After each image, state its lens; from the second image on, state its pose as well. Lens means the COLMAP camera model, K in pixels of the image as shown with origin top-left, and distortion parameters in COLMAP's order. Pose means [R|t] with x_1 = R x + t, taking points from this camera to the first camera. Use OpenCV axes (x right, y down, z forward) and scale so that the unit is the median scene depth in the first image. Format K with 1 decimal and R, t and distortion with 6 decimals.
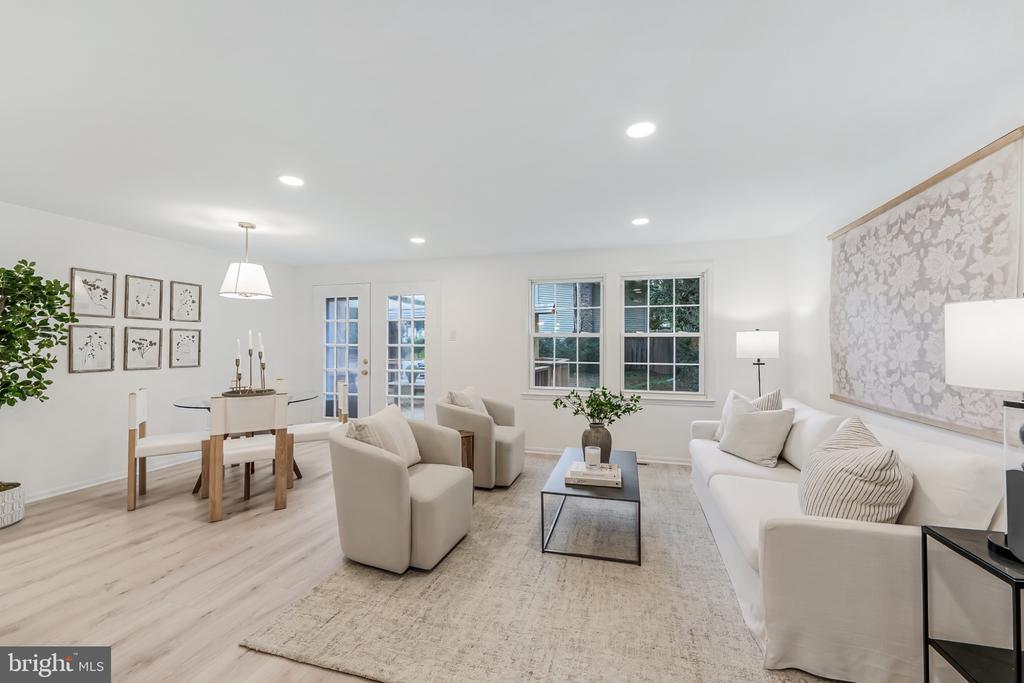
lens RADIAL K [[411.3, 0, 515.1], [0, 411.3, 341.1], [0, 0, 1]] dist [0.001185, -0.000026]
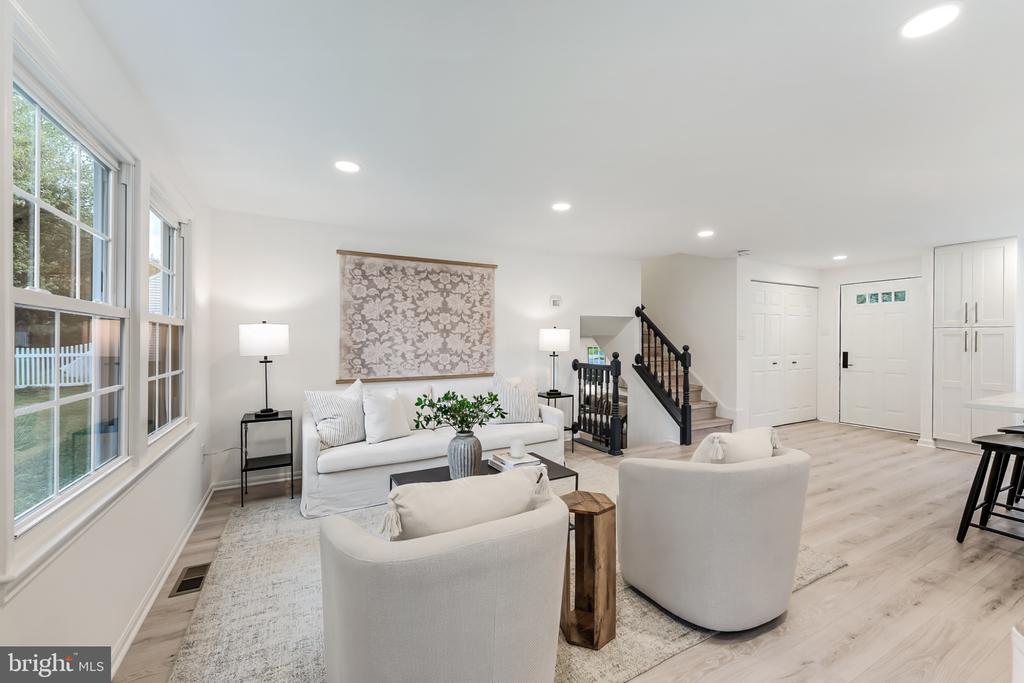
lens RADIAL K [[408.4, 0, 516.5], [0, 408.4, 341.8], [0, 0, 1]] dist [0.001748, 0.000214]
pose [[-0.704203, -0.004925, 0.709982, -0.392014], [-0.009381, 0.999953, -0.002369, 0.011162], [-0.709937, -0.008329, -0.704216, 1.247483]]
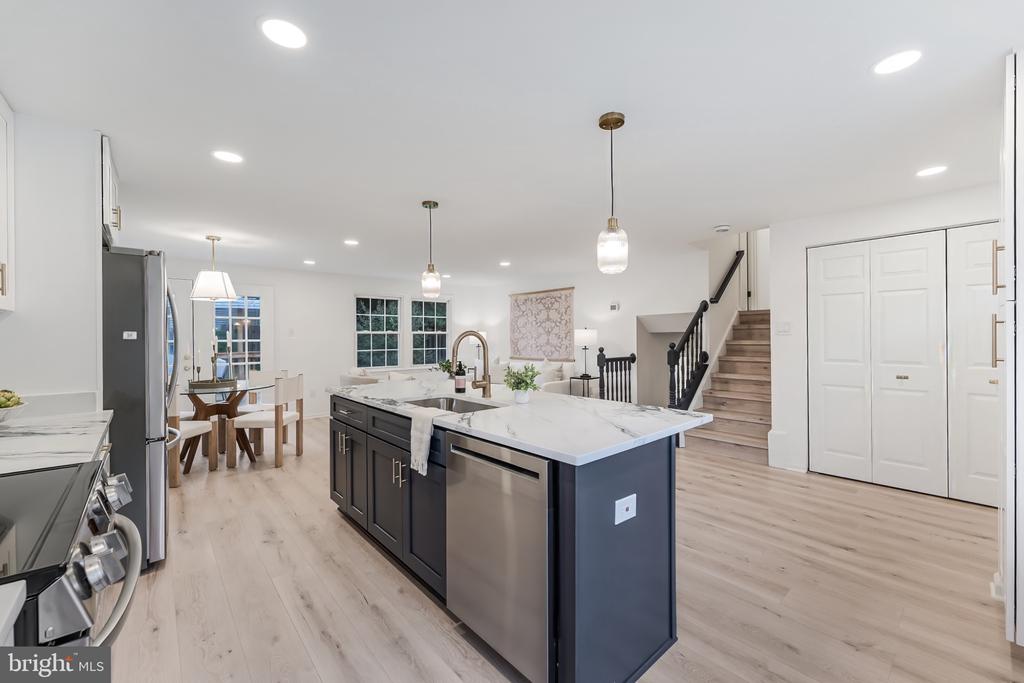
lens RADIAL K [[417.3, 0, 517.4], [0, 417.3, 337.3], [0, 0, 1]] dist [0.000586, 0.000050]
pose [[0.530064, -0.006777, 0.847931, -1.185494], [-0.000363, 0.999966, 0.008220, -0.012347], [-0.847958, -0.004665, 0.530044, -0.347594]]
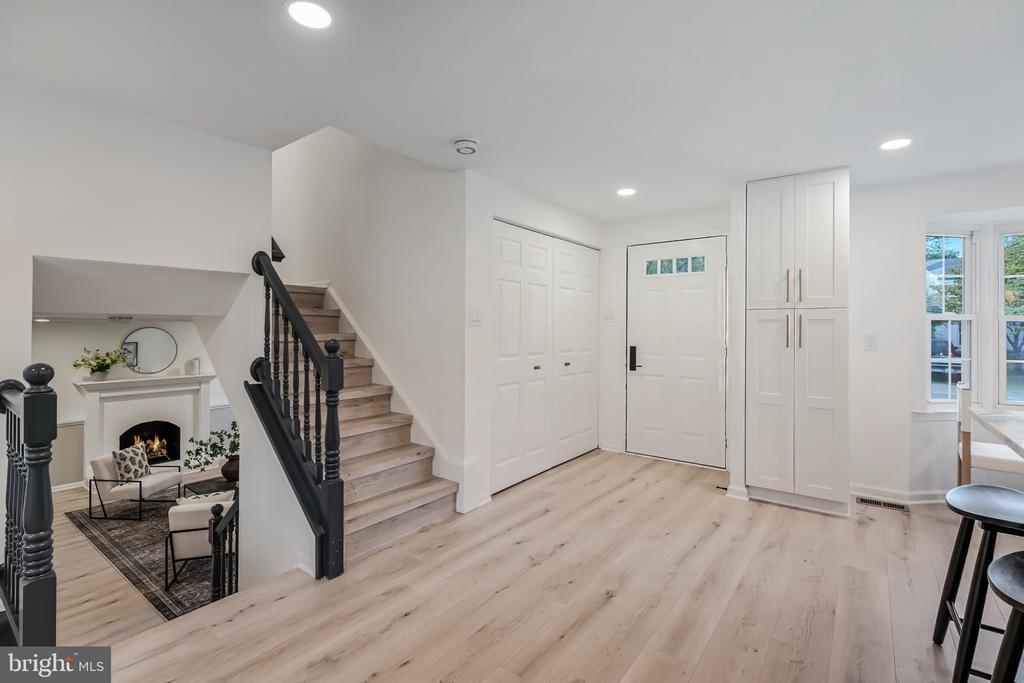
lens RADIAL K [[468.2, 0, 514.5], [0, 468.2, 326.1], [0, 0, 1]] dist [-0.000446, -0.000149]
pose [[-0.936740, -0.003029, 0.350013, -0.297225], [-0.009559, 0.999811, -0.016932, 0.005183], [-0.349895, -0.019207, -0.936592, 0.441966]]
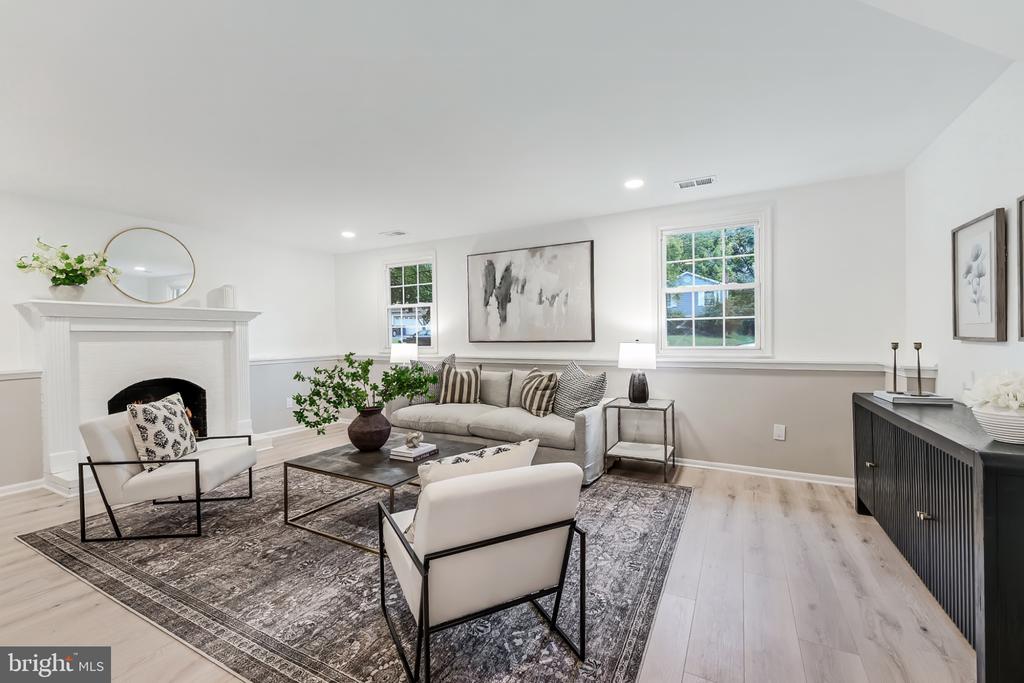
lens RADIAL K [[419.8, 0, 516.2], [0, 419.8, 340.6], [0, 0, 1]] dist [-0.000162, 0.000075]
pose [[-0.980245, 0.009831, 0.197542, 0.755698], [0.009753, 0.999952, -0.001368, 0.316959], [-0.197546, 0.000586, -0.980293, -0.012057]]
